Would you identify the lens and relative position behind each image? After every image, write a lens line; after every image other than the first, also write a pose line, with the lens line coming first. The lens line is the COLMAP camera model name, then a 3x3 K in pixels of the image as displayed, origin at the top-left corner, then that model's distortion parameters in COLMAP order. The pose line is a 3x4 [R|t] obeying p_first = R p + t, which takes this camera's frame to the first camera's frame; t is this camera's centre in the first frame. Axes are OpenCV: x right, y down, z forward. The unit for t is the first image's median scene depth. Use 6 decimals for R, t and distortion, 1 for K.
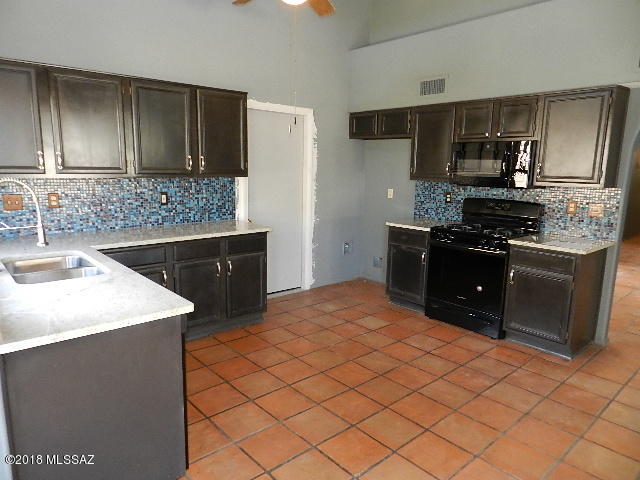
lens RADIAL K [[435.1, 0, 320.0], [0, 435.1, 240.0], [0, 0, 1]] dist [0.019554, -0.001310]
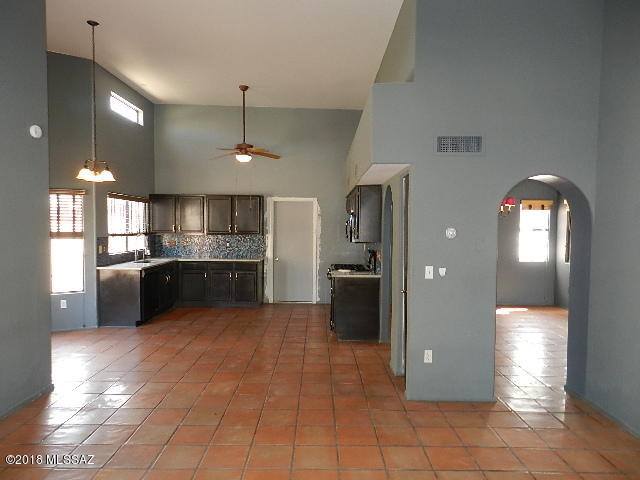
lens RADIAL K [[435.1, 0, 320.0], [0, 435.1, 240.0], [0, 0, 1]] dist [0.019554, -0.001310]
pose [[0.744722, 0.012290, -0.667261, 1.417571], [-0.110024, 0.988411, -0.104592, 0.059566], [0.658243, 0.151306, 0.737444, -0.315220]]
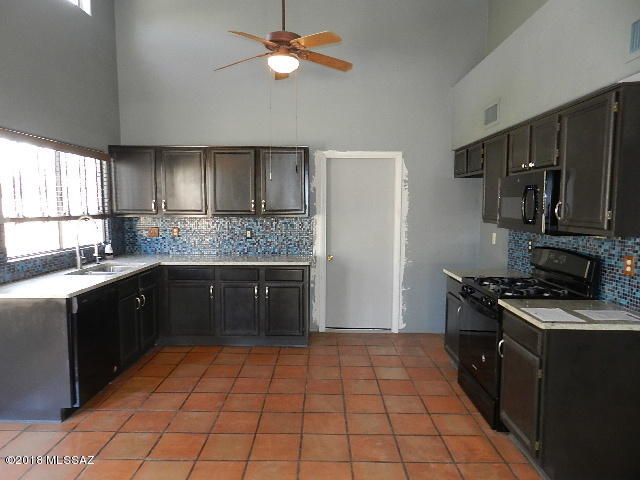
lens RADIAL K [[435.1, 0, 320.0], [0, 435.1, 240.0], [0, 0, 1]] dist [0.019554, -0.001310]
pose [[0.737592, 0.040228, -0.674047, 0.647152], [-0.106339, 0.992688, -0.057120, -0.024223], [0.666820, 0.113809, 0.736477, 0.187198]]
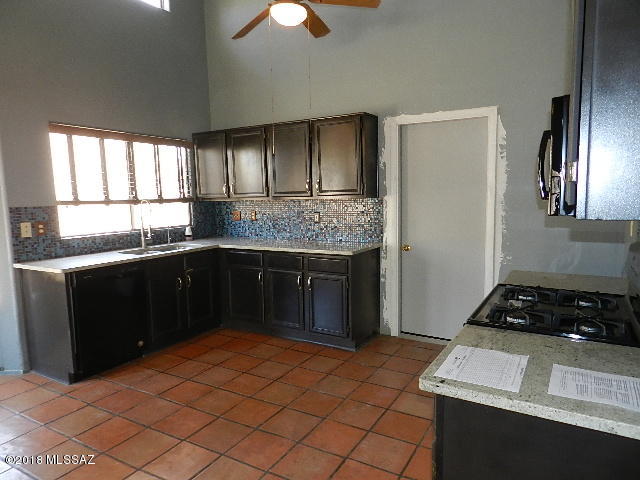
lens RADIAL K [[435.1, 0, 320.0], [0, 435.1, 240.0], [0, 0, 1]] dist [0.019554, -0.001310]
pose [[0.301902, 0.078737, -0.950082, 0.740806], [-0.137110, 0.989809, 0.038461, -0.079136], [0.943428, 0.118654, 0.309621, 0.632484]]
